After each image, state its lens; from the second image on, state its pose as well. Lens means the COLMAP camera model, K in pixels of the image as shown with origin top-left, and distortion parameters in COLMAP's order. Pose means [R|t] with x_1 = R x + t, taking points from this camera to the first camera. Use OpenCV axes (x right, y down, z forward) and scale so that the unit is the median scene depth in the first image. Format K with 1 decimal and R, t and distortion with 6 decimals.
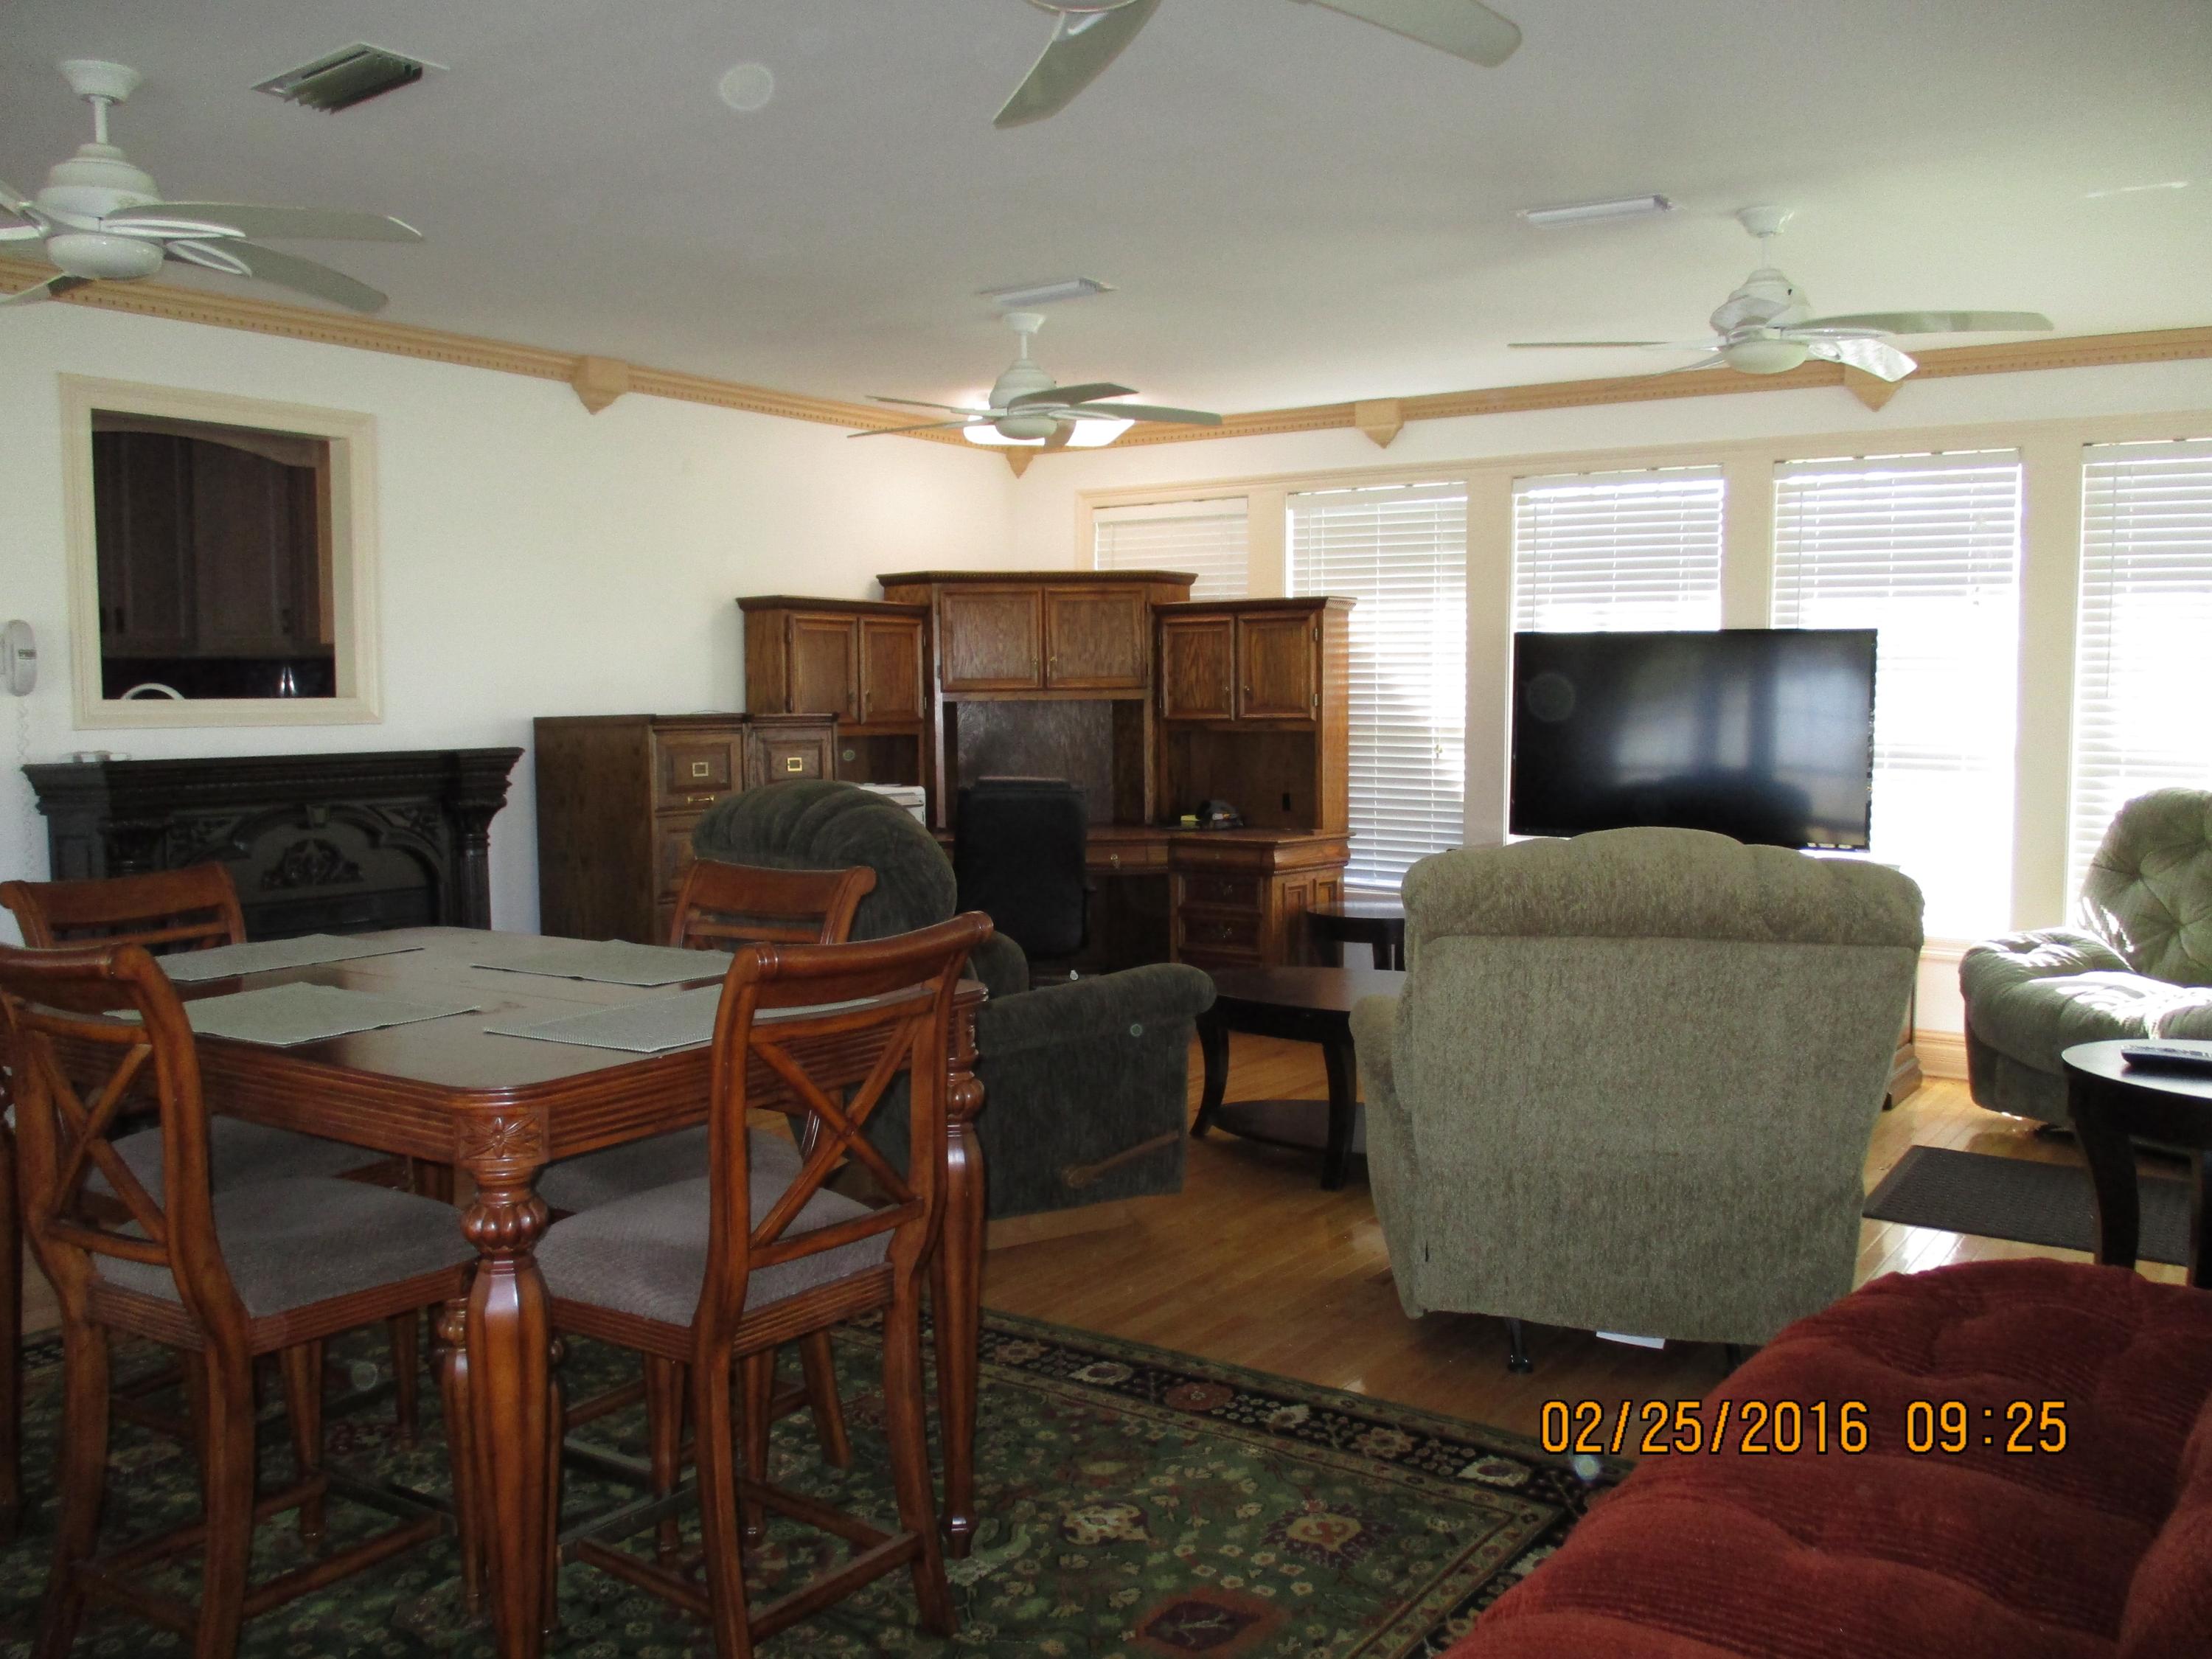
lens RADIAL K [[1865.0, 0, 1102.3], [0, 1865.0, 875.4], [0, 0, 1]] dist [-0.069665, 0.007012]
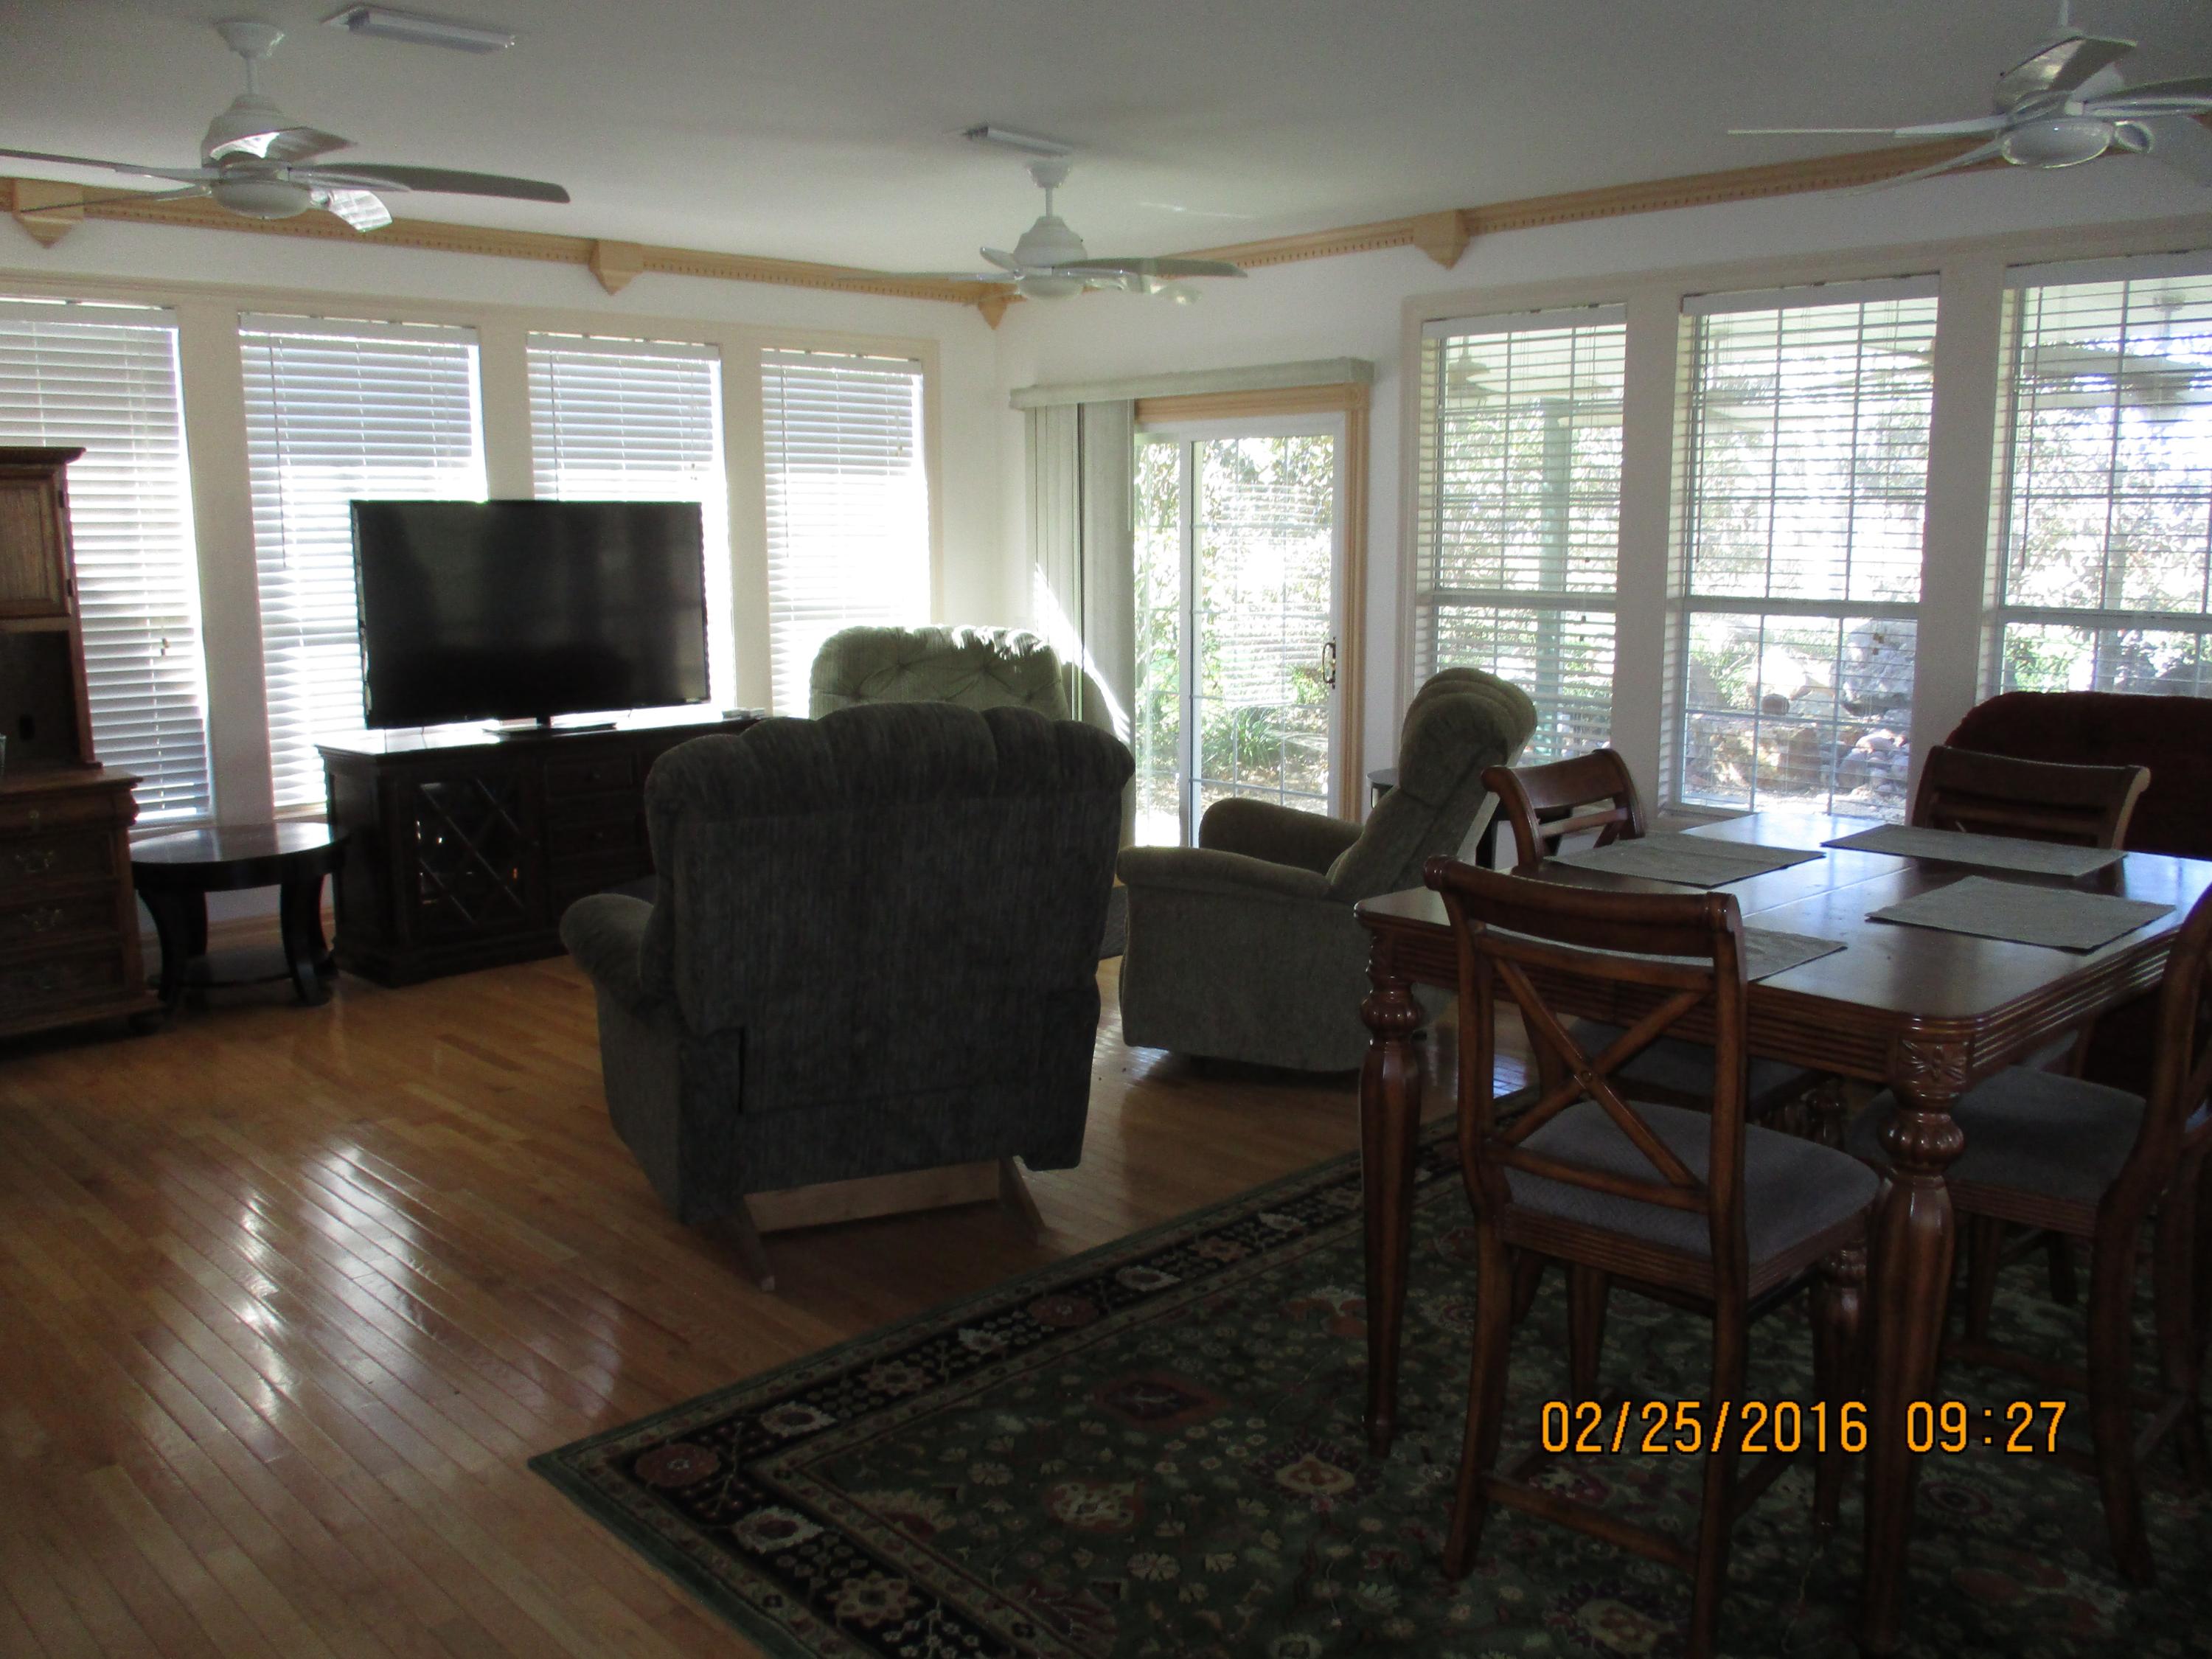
lens RADIAL K [[1822.8, 0, 1112.6], [0, 1822.8, 821.4], [0, 0, 1]] dist [-0.055923, 0.033207]
pose [[0.231749, -0.150613, 0.961045, -0.518345], [0.107808, 0.985832, 0.128501, -0.051820], [-0.966783, 0.073828, 0.244703, 0.455948]]
